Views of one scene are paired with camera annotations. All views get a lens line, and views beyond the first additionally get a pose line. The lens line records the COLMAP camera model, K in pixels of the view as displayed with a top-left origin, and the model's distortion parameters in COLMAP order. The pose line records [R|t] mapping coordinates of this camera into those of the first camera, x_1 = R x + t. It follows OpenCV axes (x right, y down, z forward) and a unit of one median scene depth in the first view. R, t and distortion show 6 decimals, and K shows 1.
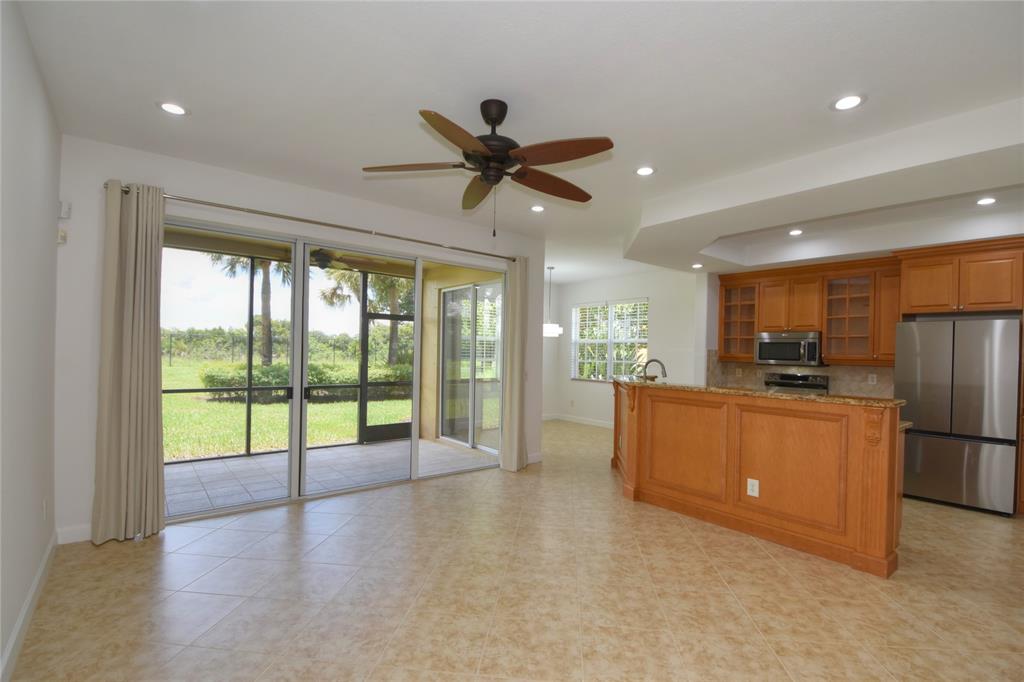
lens RADIAL K [[467.5, 0, 512.3], [0, 467.5, 347.3], [0, 0, 1]] dist [-0.014203, -0.001060]
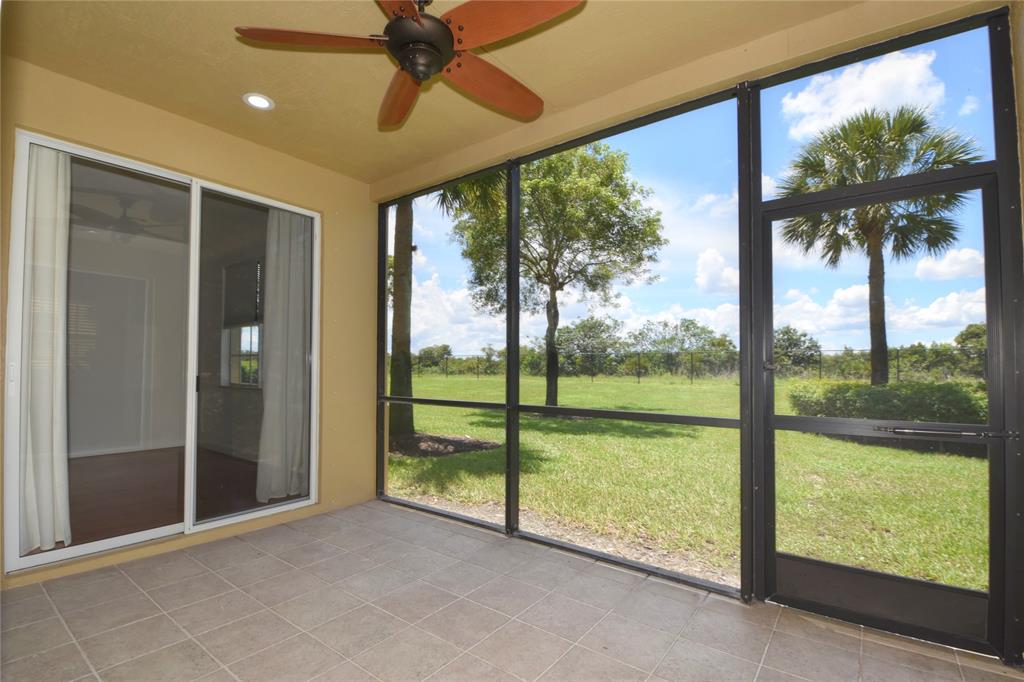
lens RADIAL K [[467.5, 0, 515.2], [0, 467.5, 359.1], [0, 0, 1]] dist [-0.014203, -0.001060]
pose [[0.247188, -0.036520, -0.968279, -0.062298], [0.011414, 0.999330, -0.034777, 0.053632], [0.968900, -0.002455, 0.247439, 0.917854]]
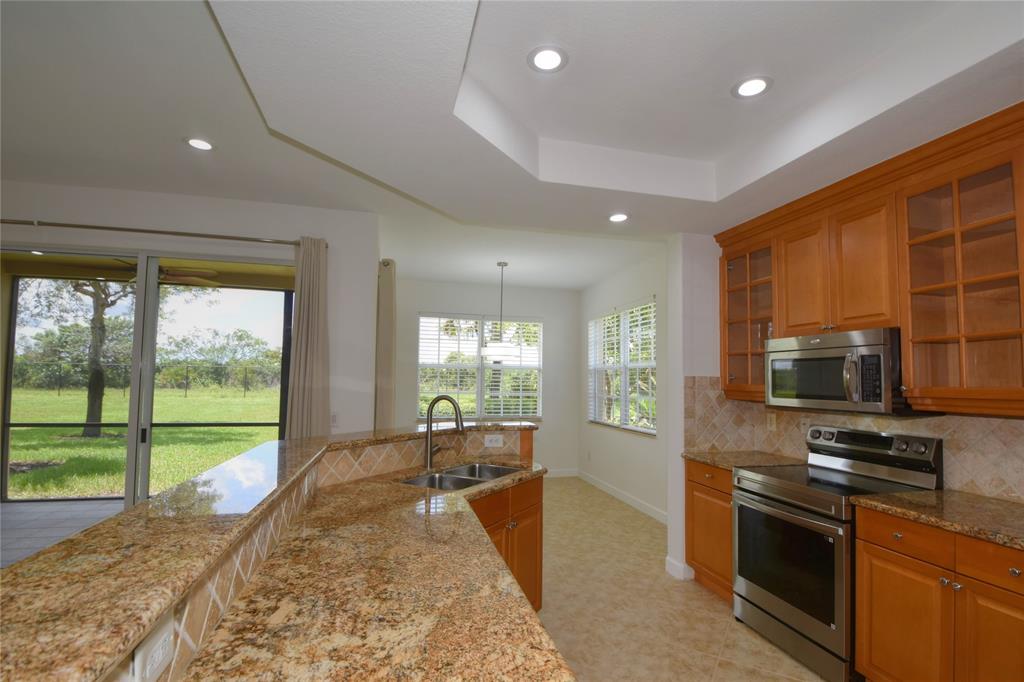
lens RADIAL K [[467.5, 0, 516.9], [0, 467.5, 350.0], [0, 0, 1]] dist [-0.014203, -0.001060]
pose [[0.910937, -0.033478, -0.411185, 0.503914], [0.006764, 0.997780, -0.066254, 0.009026], [0.412491, 0.057572, 0.909141, 0.479080]]
